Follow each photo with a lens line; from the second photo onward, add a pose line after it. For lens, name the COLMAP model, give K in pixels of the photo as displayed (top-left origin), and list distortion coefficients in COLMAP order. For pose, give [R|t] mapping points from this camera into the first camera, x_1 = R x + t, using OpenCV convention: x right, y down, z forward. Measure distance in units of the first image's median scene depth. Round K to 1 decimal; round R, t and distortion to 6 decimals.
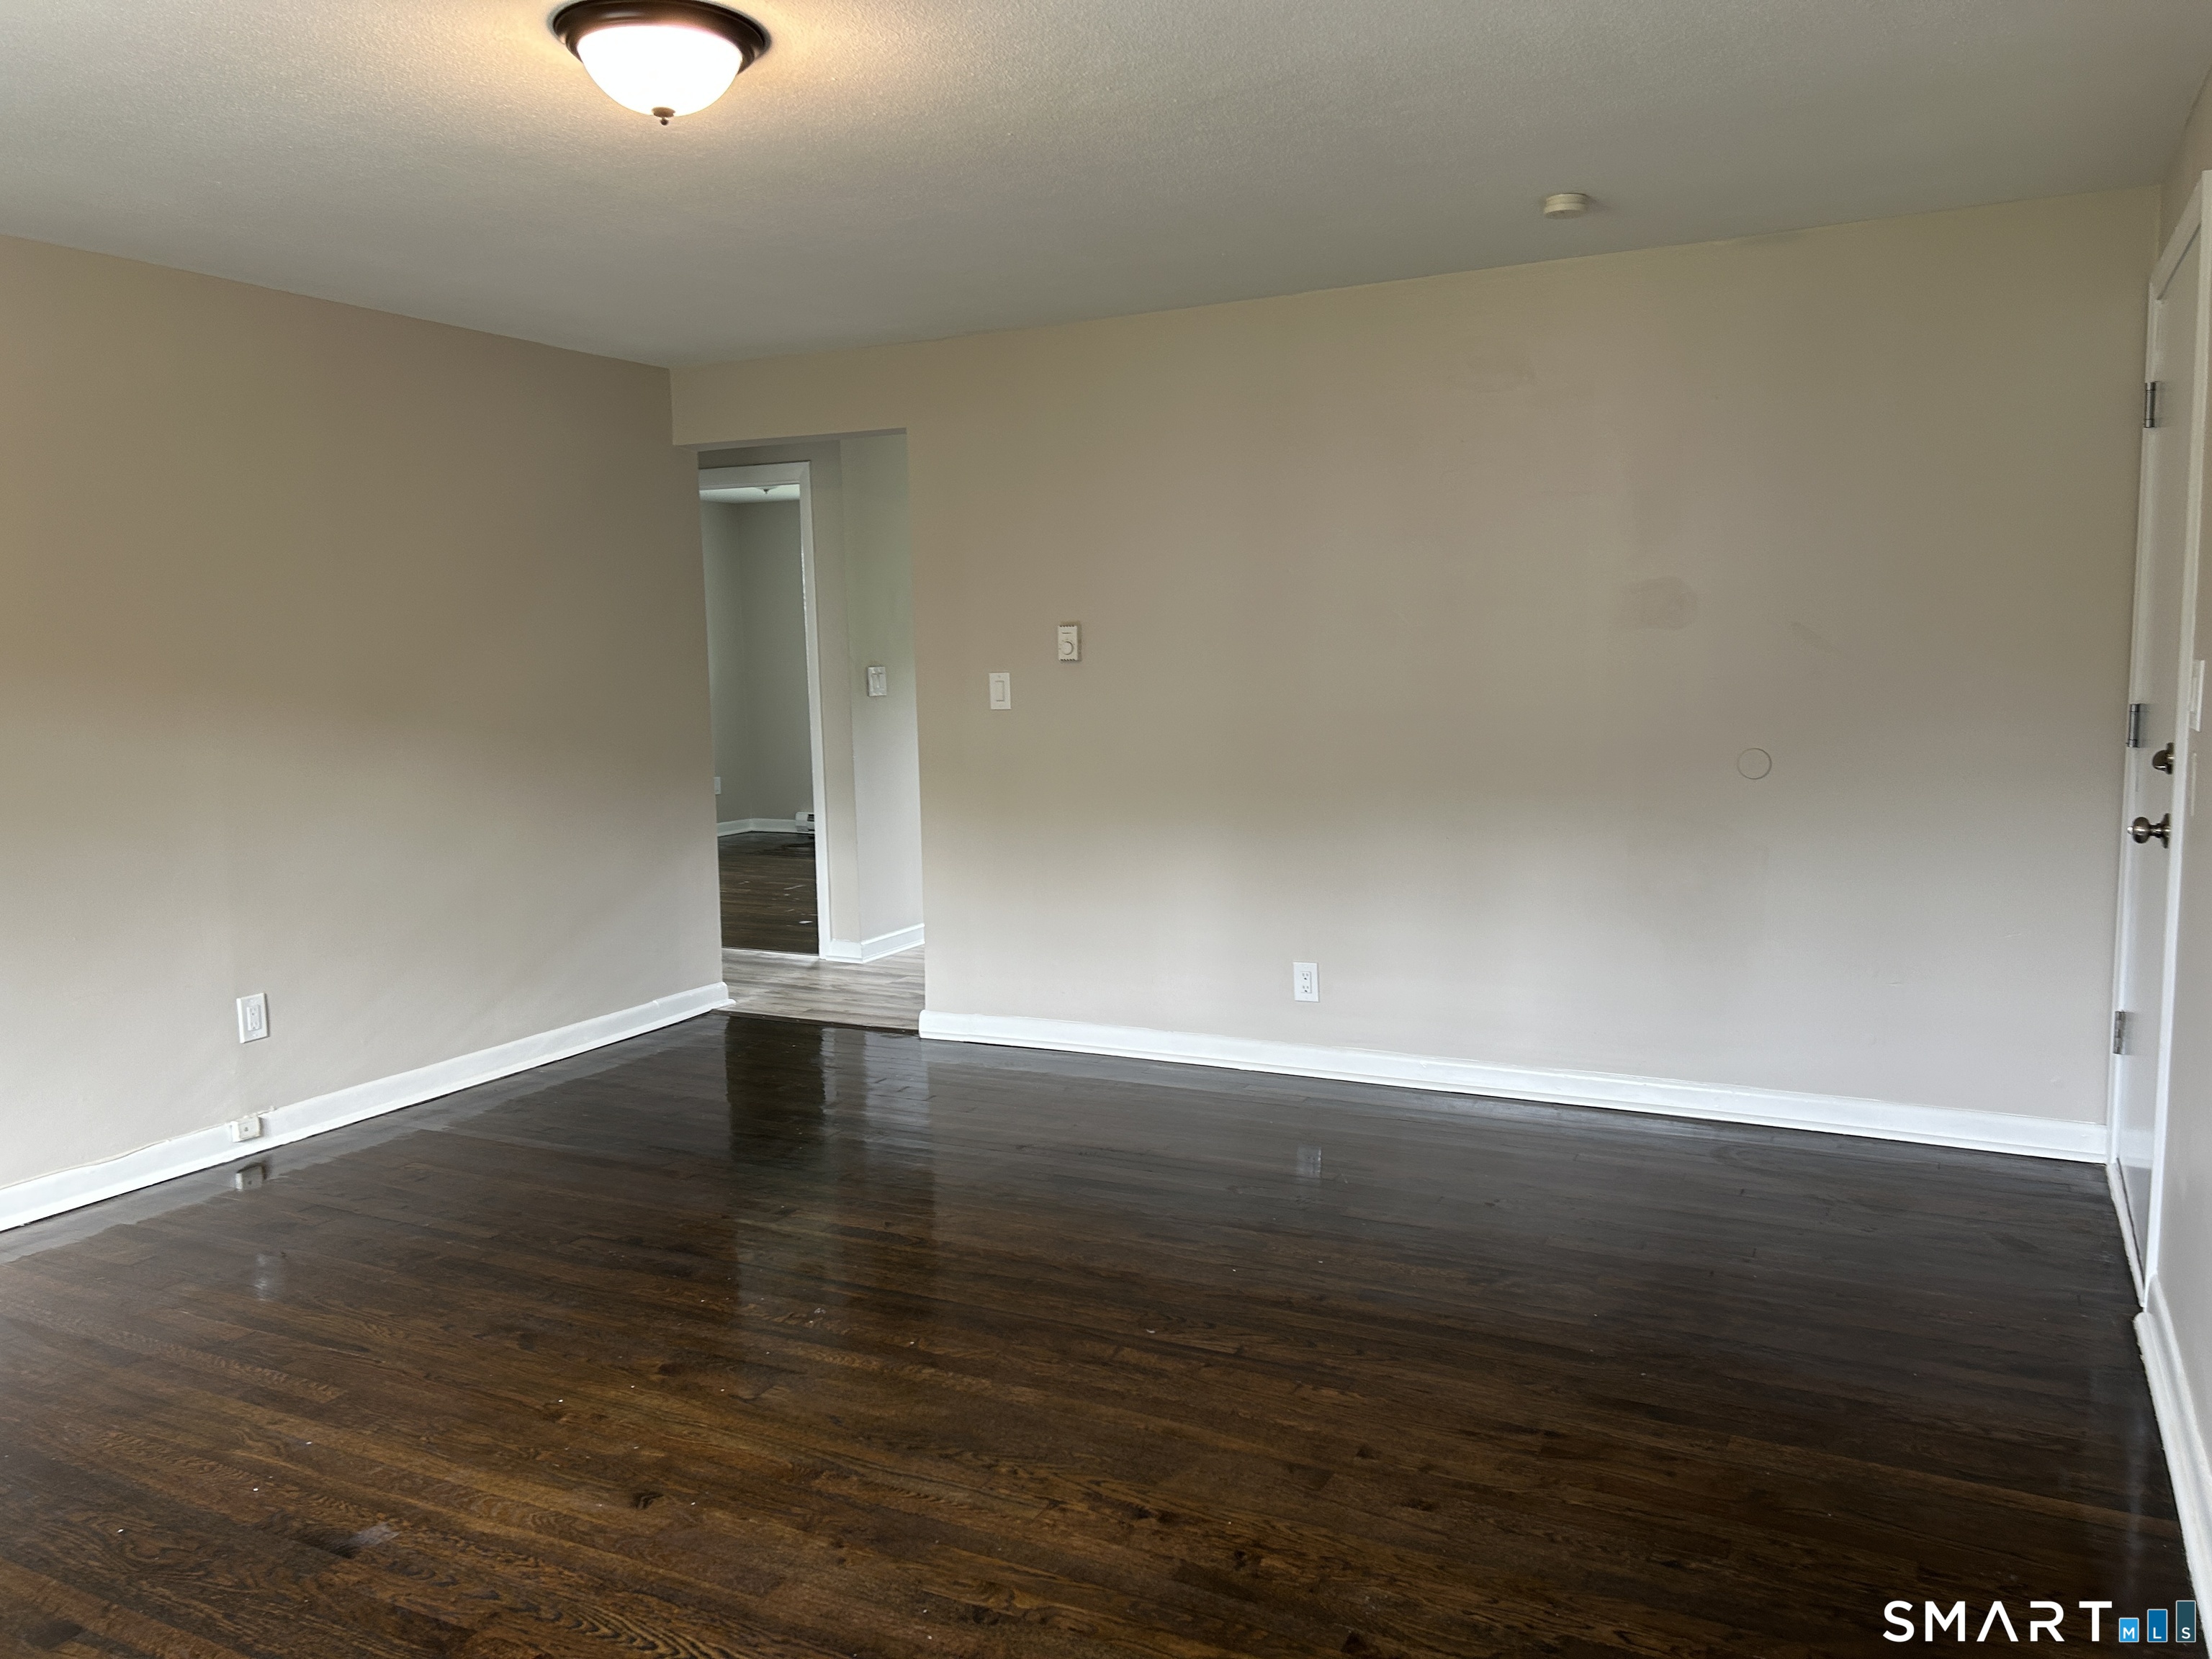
lens RADIAL K [[1670.2, 0, 1103.2], [0, 1670.2, 826.9], [0, 0, 1]] dist [0.045519, -0.030726]
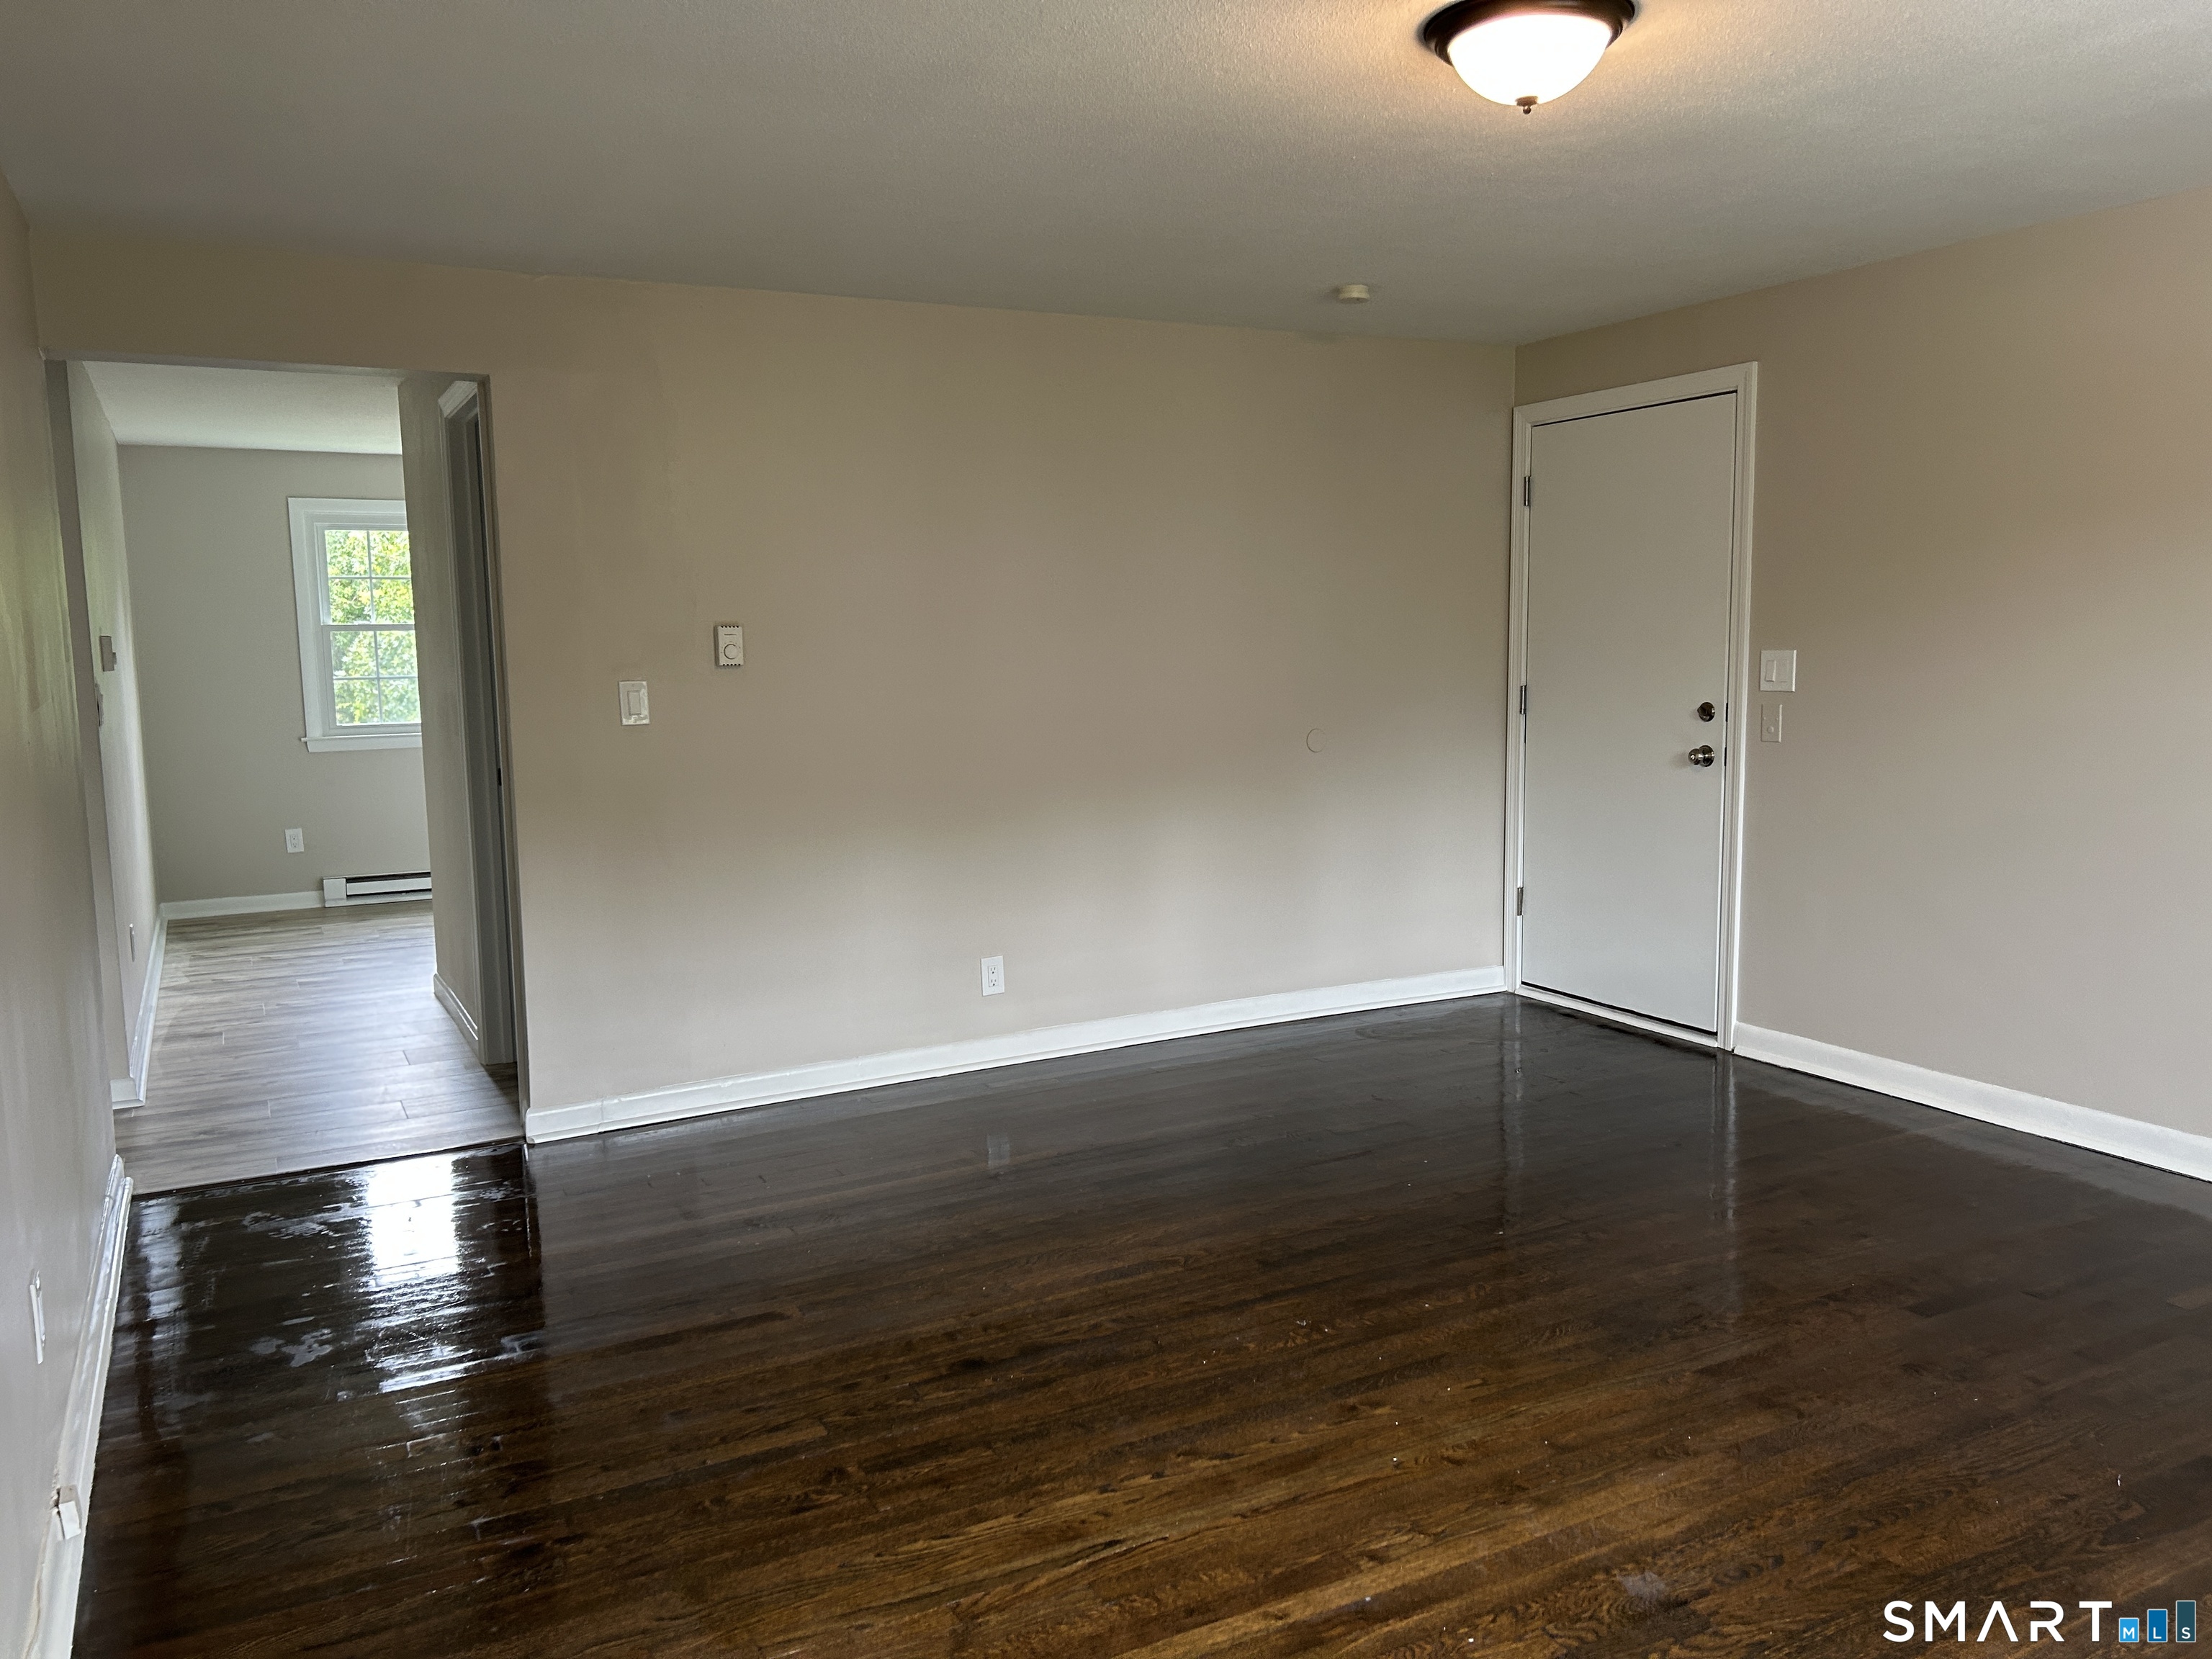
lens RADIAL K [[1670.2, 0, 1087.7], [0, 1670.2, 829.1], [0, 0, 1]] dist [0.045519, -0.030726]
pose [[0.570954, -0.086081, 0.816457, -0.791116], [0.099107, 0.994442, 0.035540, -0.032958], [-0.814978, 0.060625, 0.576312, 0.412937]]
